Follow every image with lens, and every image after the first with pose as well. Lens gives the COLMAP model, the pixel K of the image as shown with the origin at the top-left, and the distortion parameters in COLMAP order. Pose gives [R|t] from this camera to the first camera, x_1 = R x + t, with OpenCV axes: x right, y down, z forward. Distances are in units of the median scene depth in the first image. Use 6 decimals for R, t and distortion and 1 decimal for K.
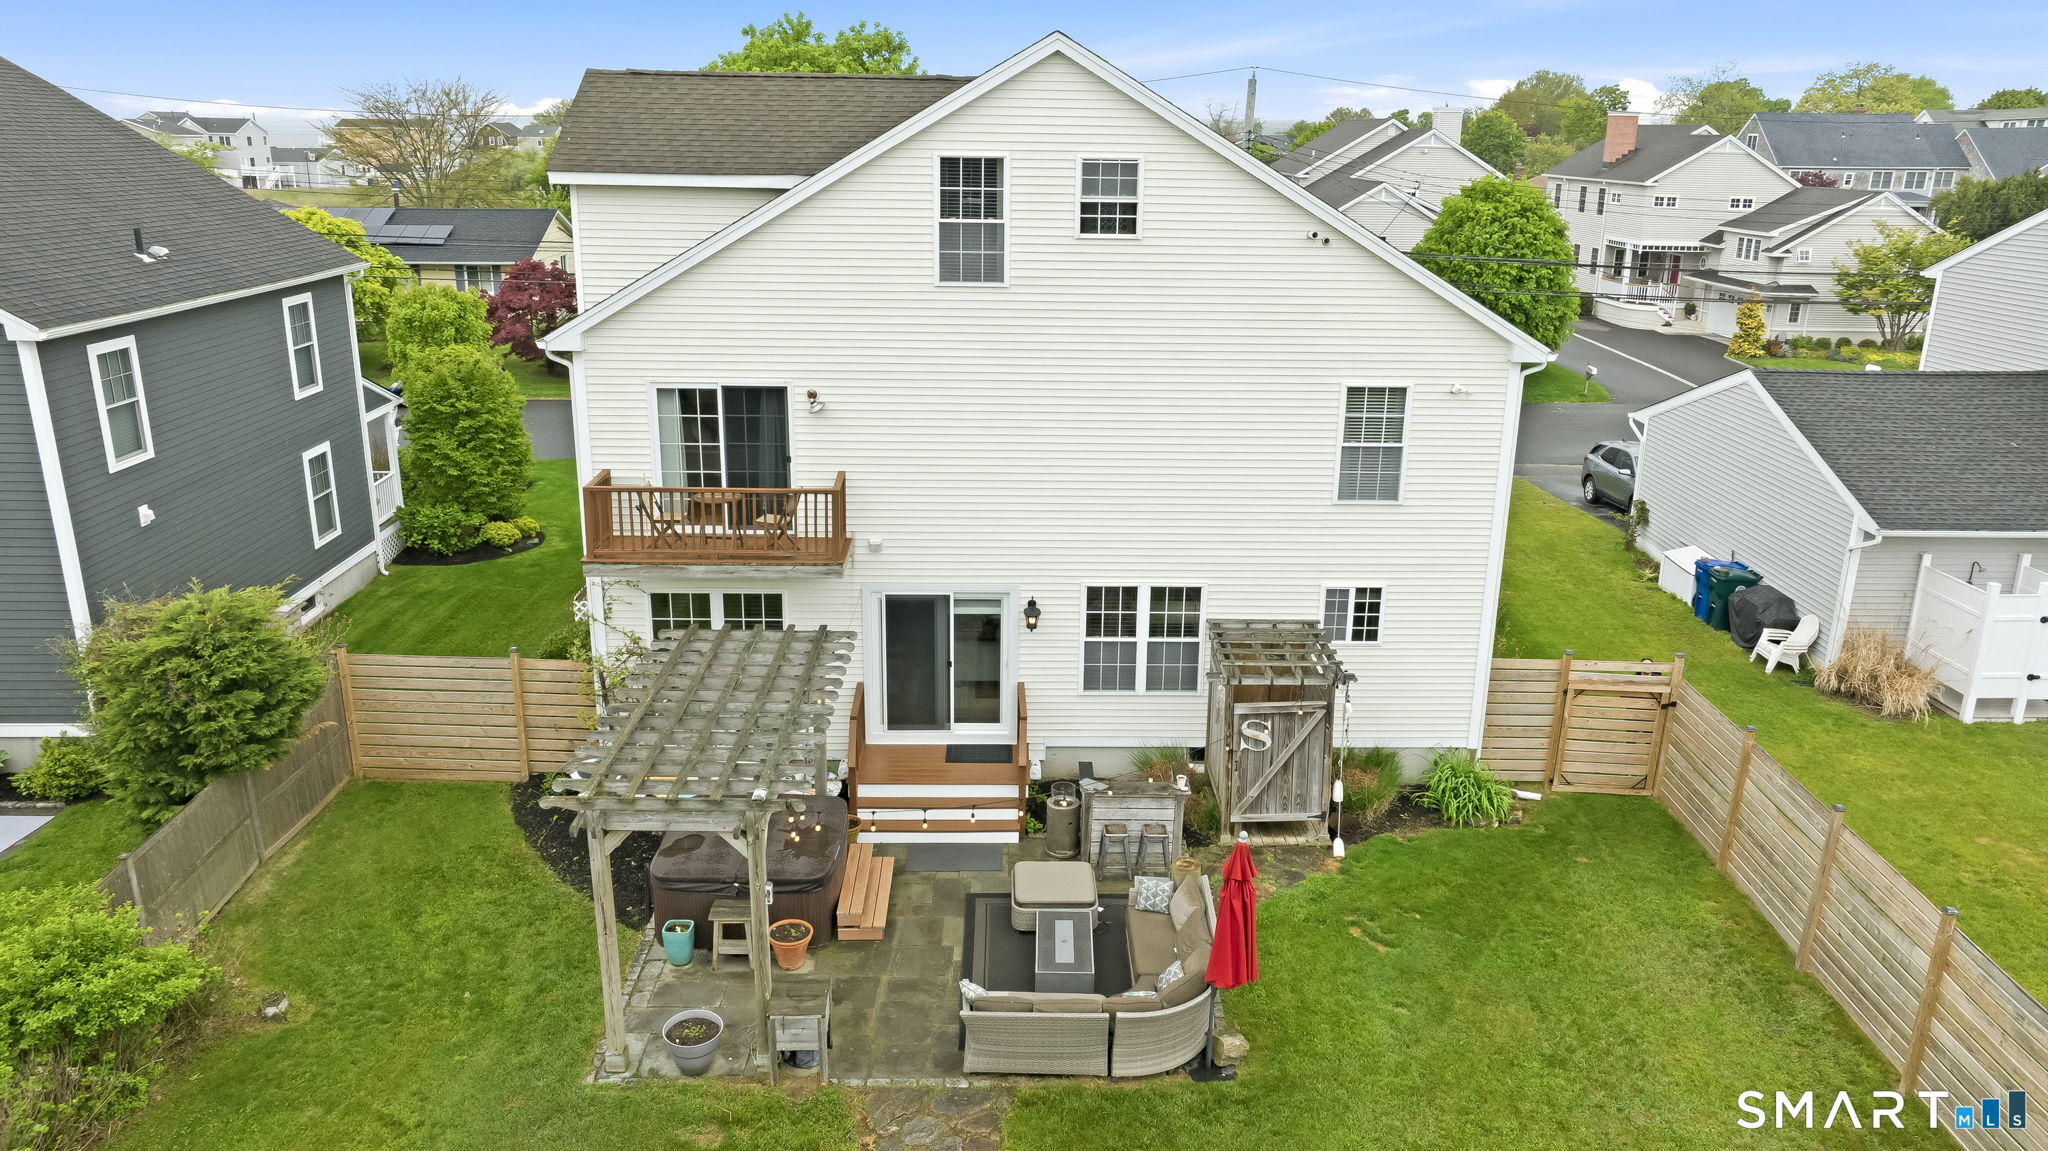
lens RADIAL K [[1535.8, 0, 1035.0], [0, 1535.8, 581.4], [0, 0, 1]] dist [-0.026601, 0.015477]
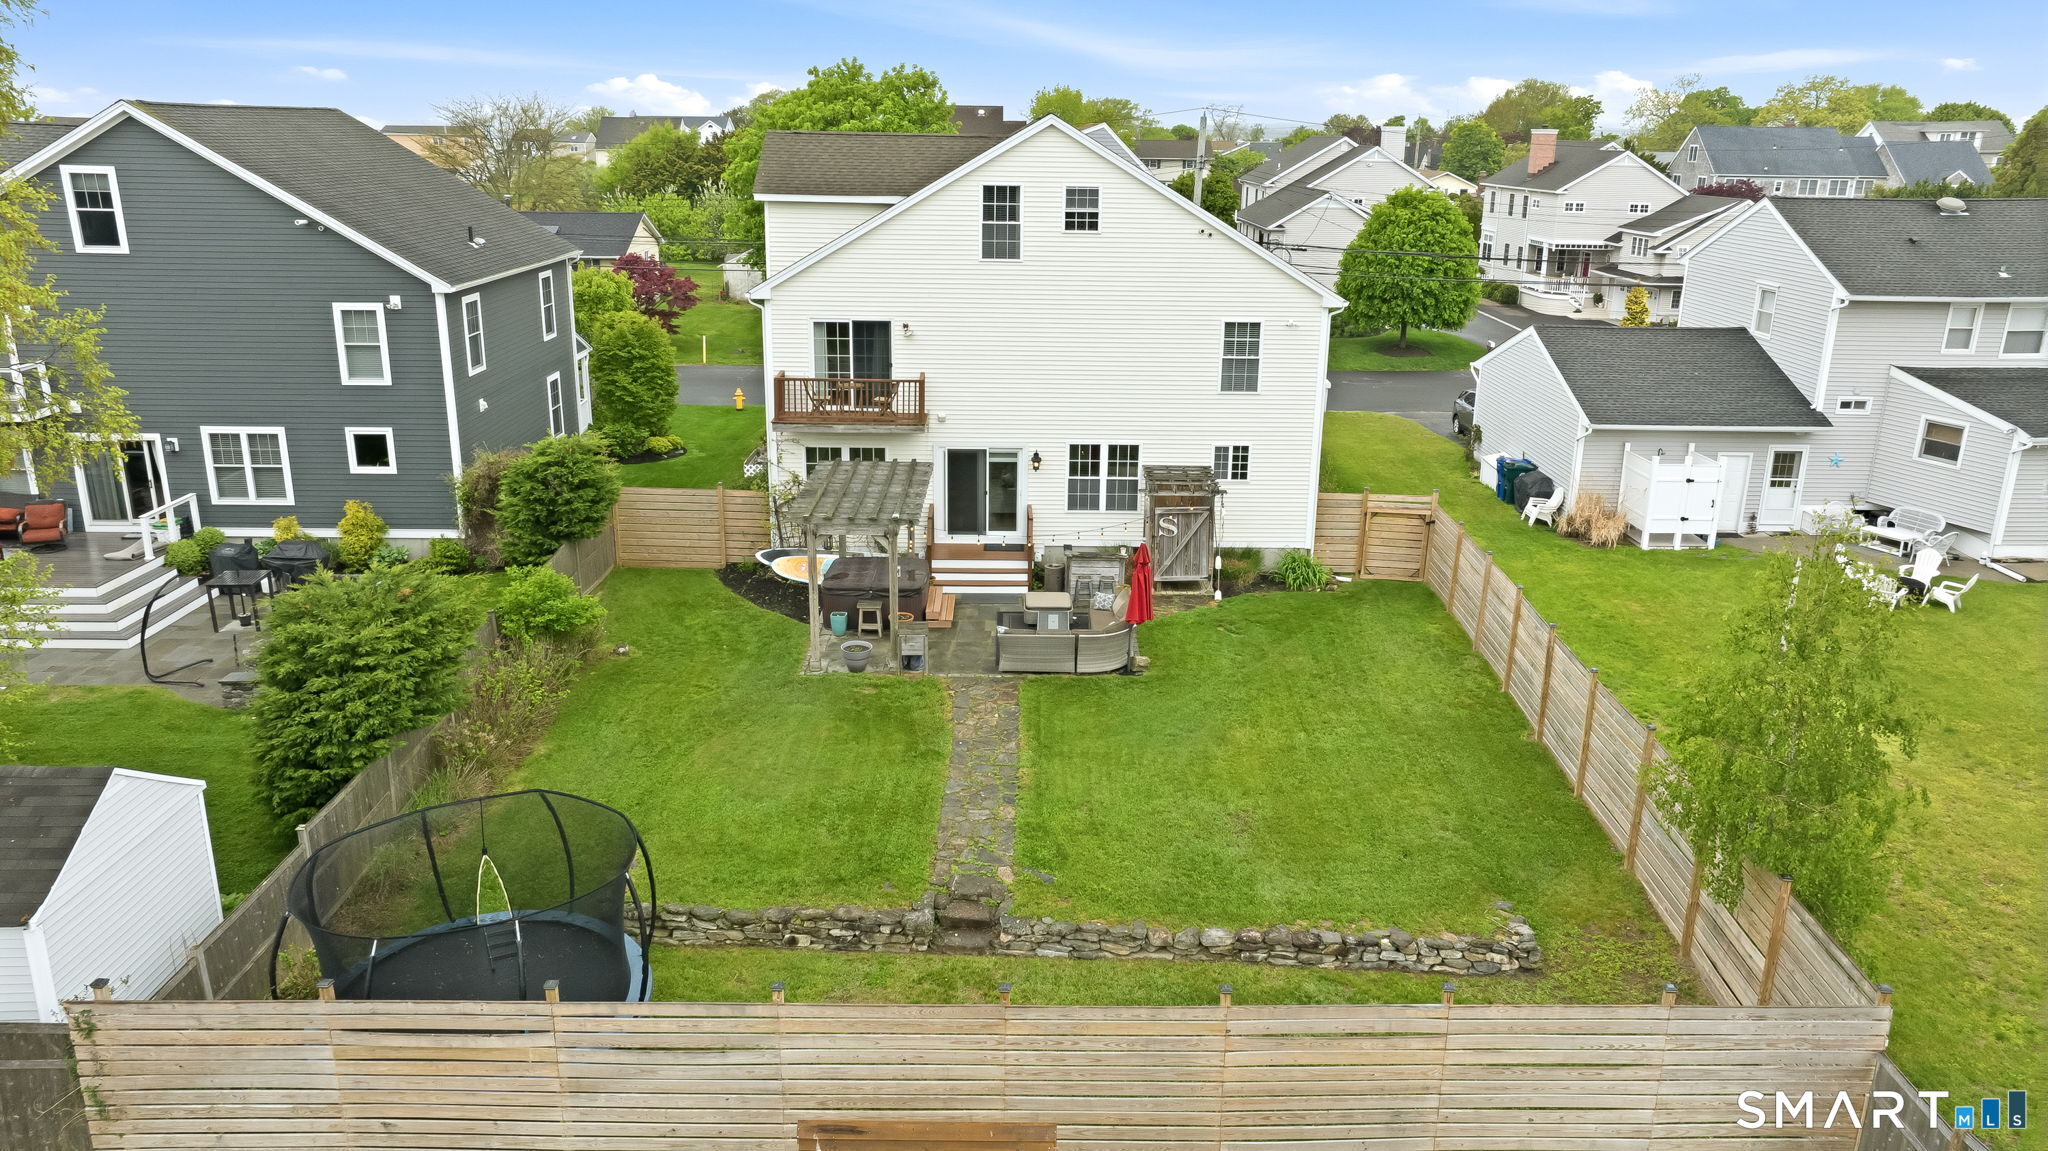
lens RADIAL K [[1535.8, 0, 1034.1], [0, 1535.8, 578.6], [0, 0, 1]] dist [-0.026601, 0.015477]
pose [[0.999983, 0.002537, -0.005184, 0.004718], [-0.002553, 0.999992, -0.003092, 0.152296], [0.005176, 0.003105, 0.999982, -0.647219]]
